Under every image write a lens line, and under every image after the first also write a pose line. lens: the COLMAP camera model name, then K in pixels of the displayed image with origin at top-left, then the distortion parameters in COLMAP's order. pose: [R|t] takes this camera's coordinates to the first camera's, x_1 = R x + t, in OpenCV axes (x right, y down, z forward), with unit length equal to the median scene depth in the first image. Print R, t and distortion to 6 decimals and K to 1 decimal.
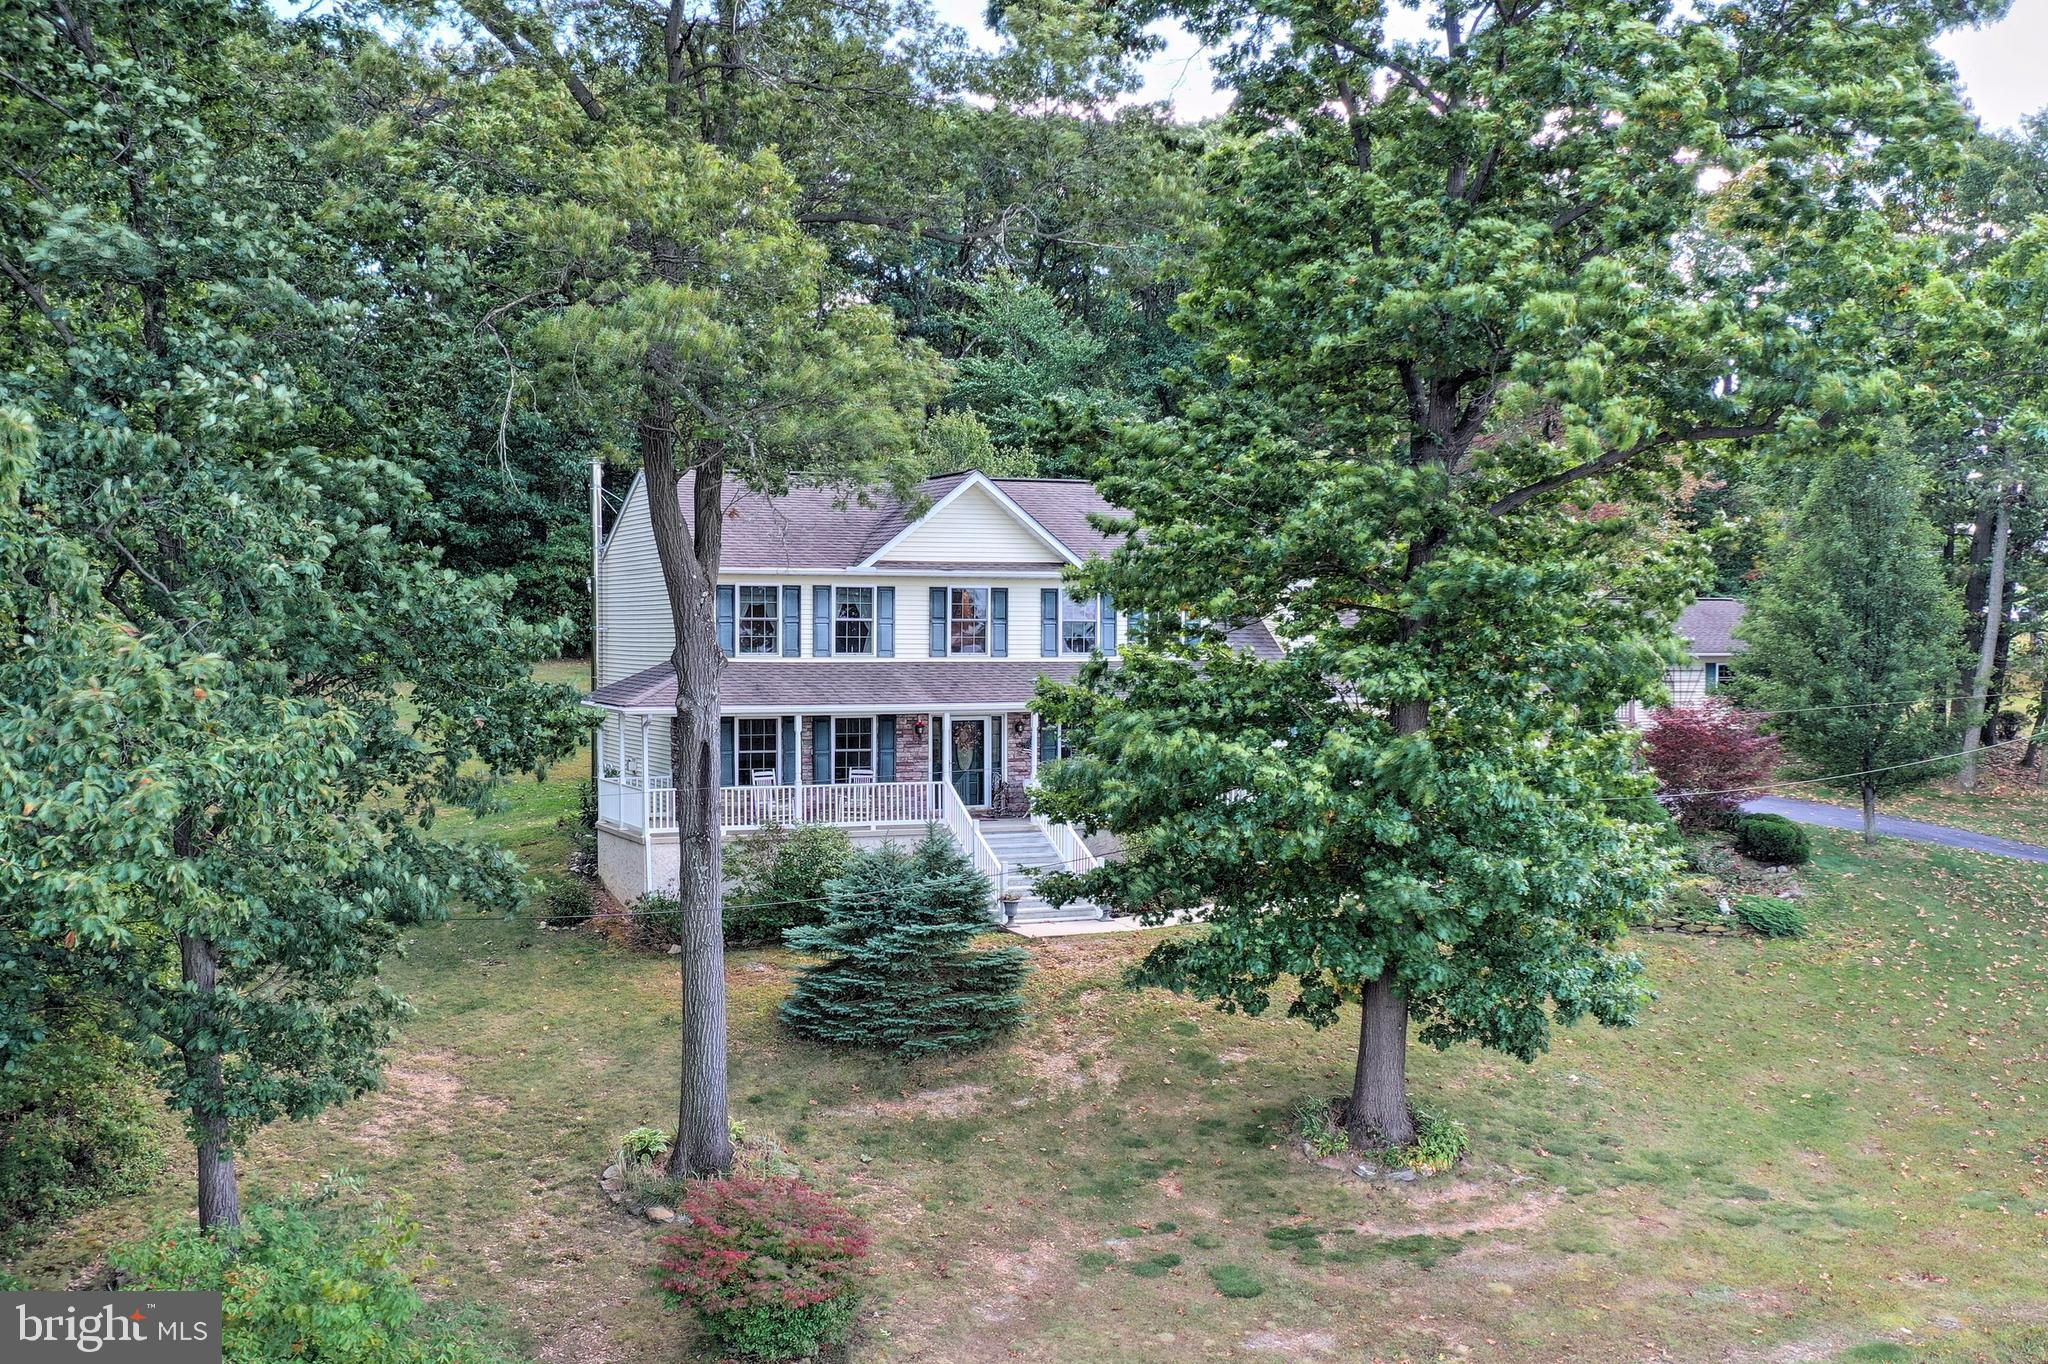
lens RADIAL K [[1642.8, 0, 1024.0], [0, 1642.8, 682.0], [0, 0, 1]] dist [-0.010627, 0.004693]
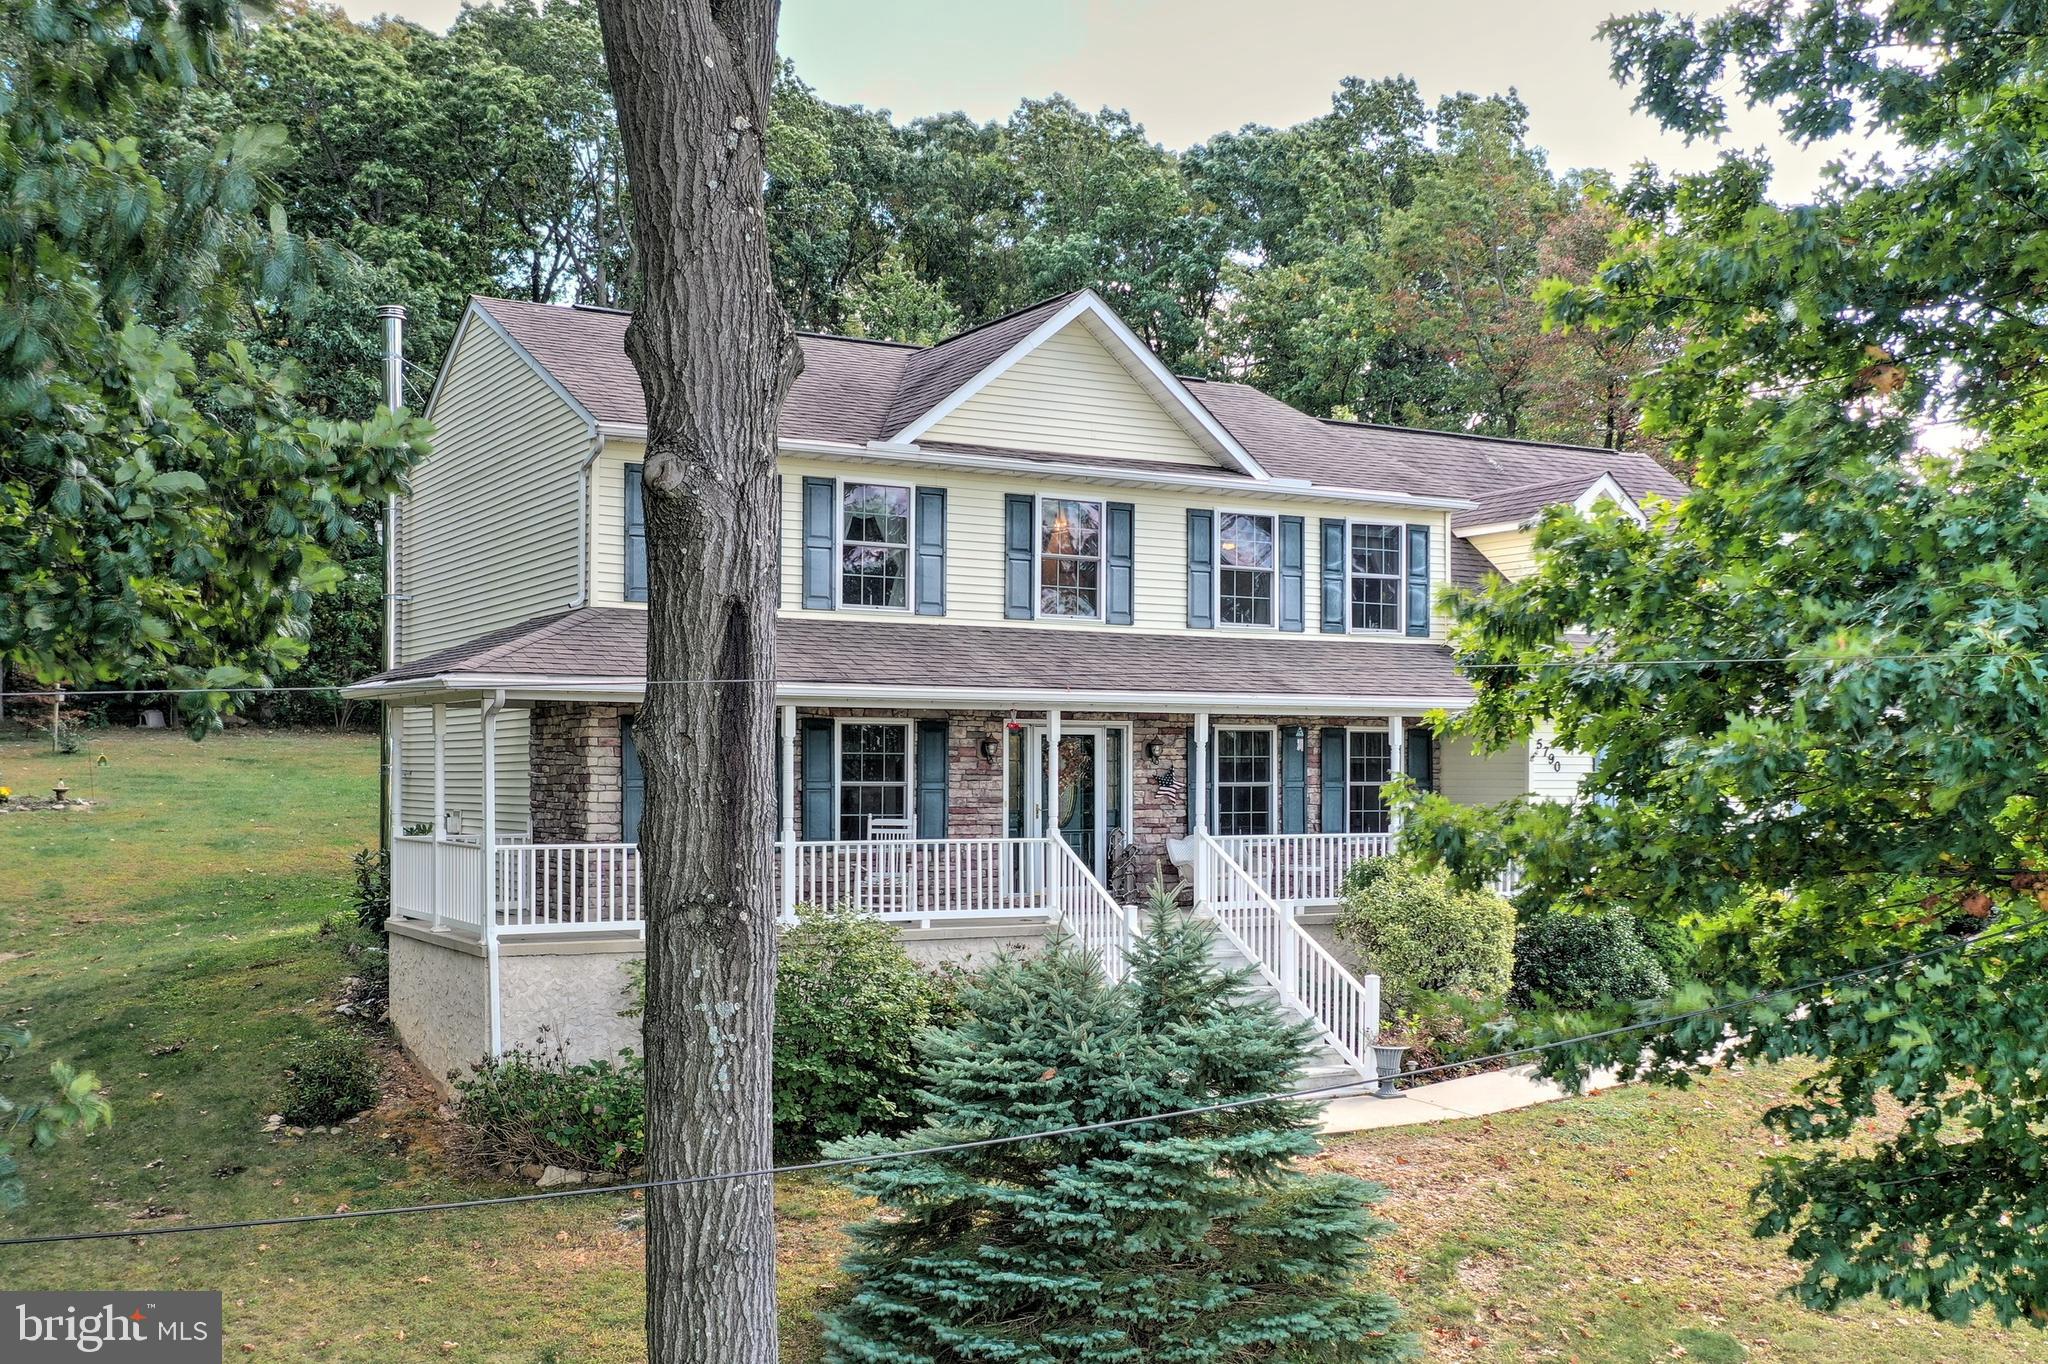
lens RADIAL K [[1619.3, 0, 976.8], [0, 1619.3, 763.6], [0, 0, 1]] dist [0.001594, -0.000076]
pose [[0.995990, 0.000746, 0.089462, -0.118840], [0.001906, 0.999561, -0.029558, 0.051307], [-0.089444, 0.029610, 0.995552, 0.465576]]
